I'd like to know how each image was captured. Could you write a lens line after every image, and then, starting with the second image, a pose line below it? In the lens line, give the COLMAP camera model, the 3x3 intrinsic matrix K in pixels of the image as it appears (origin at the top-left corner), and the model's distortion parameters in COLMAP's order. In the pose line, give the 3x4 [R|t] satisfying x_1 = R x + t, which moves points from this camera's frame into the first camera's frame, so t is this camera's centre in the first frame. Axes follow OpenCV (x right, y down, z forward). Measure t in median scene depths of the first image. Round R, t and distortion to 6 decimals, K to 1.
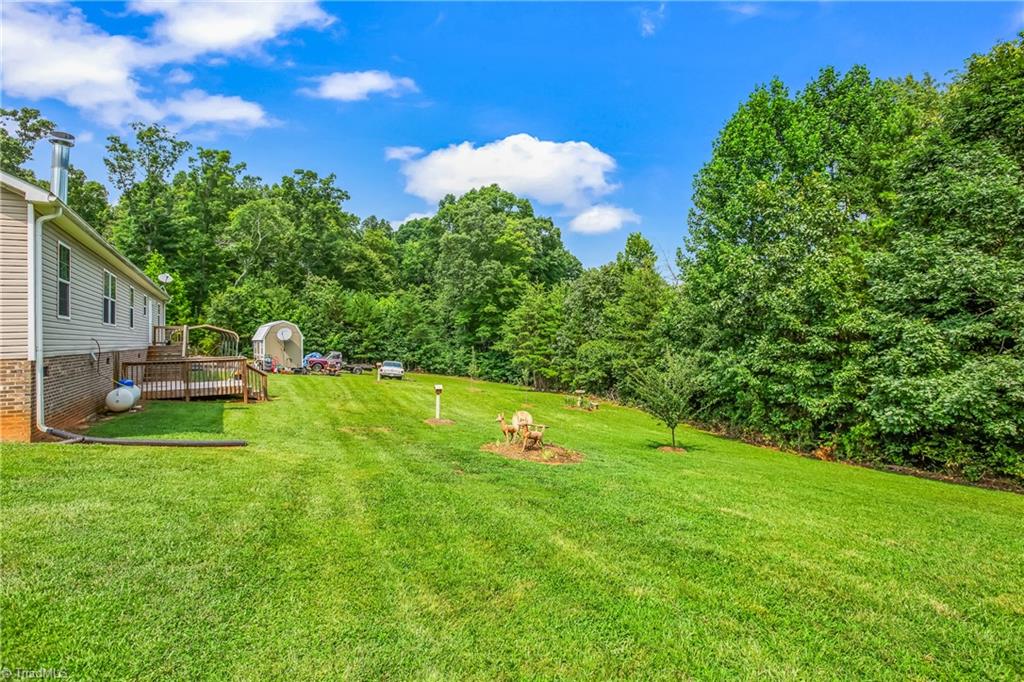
lens RADIAL K [[522.3, 0, 519.6], [0, 522.3, 311.2], [0, 0, 1]] dist [-0.012169, 0.004725]
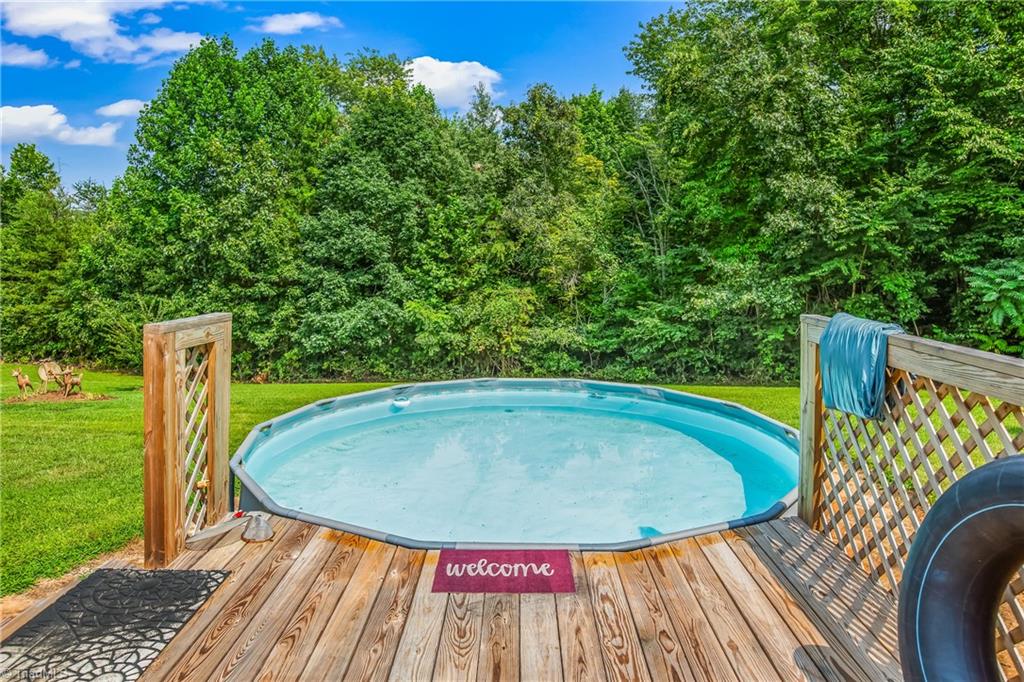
lens RADIAL K [[698.9, 0, 504.0], [0, 698.9, 264.3], [0, 0, 1]] dist [-0.040639, 0.061371]
pose [[0.585878, 0.005036, 0.810383, -0.430246], [-0.048245, 0.998424, 0.028675, -0.070606], [-0.808962, -0.055897, 0.585198, -0.420007]]
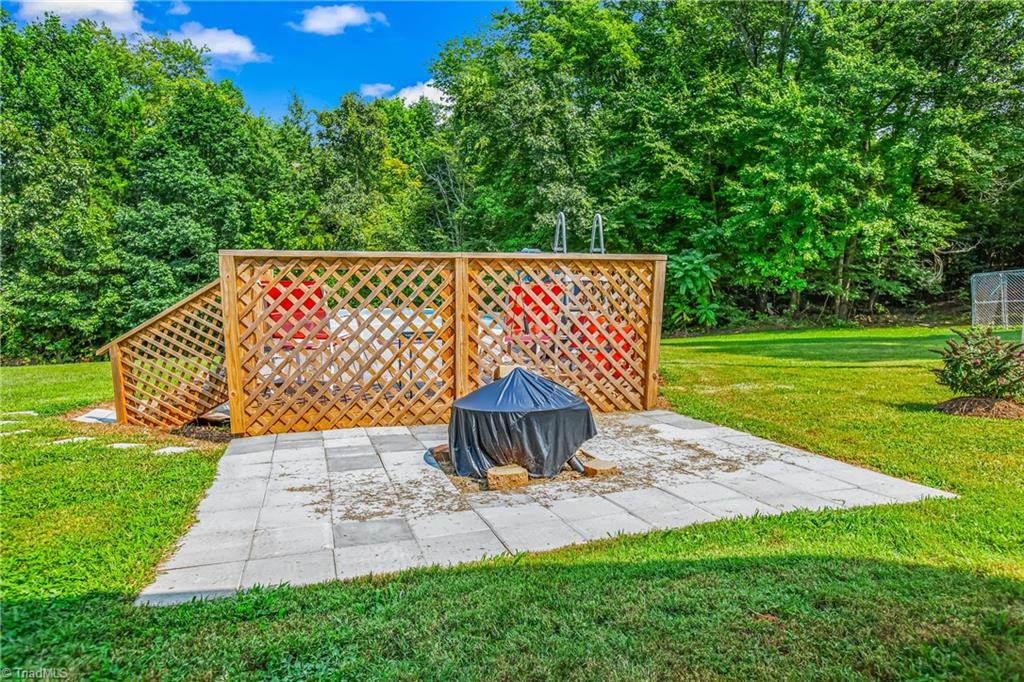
lens RADIAL K [[698.9, 0, 516.8], [0, 698.9, 360.9], [0, 0, 1]] dist [-0.040639, 0.061371]
pose [[0.315242, -0.122923, 0.941017, -0.726586], [-0.057780, 0.987250, 0.148318, -0.048302], [-0.947251, -0.101129, 0.304121, -0.546757]]
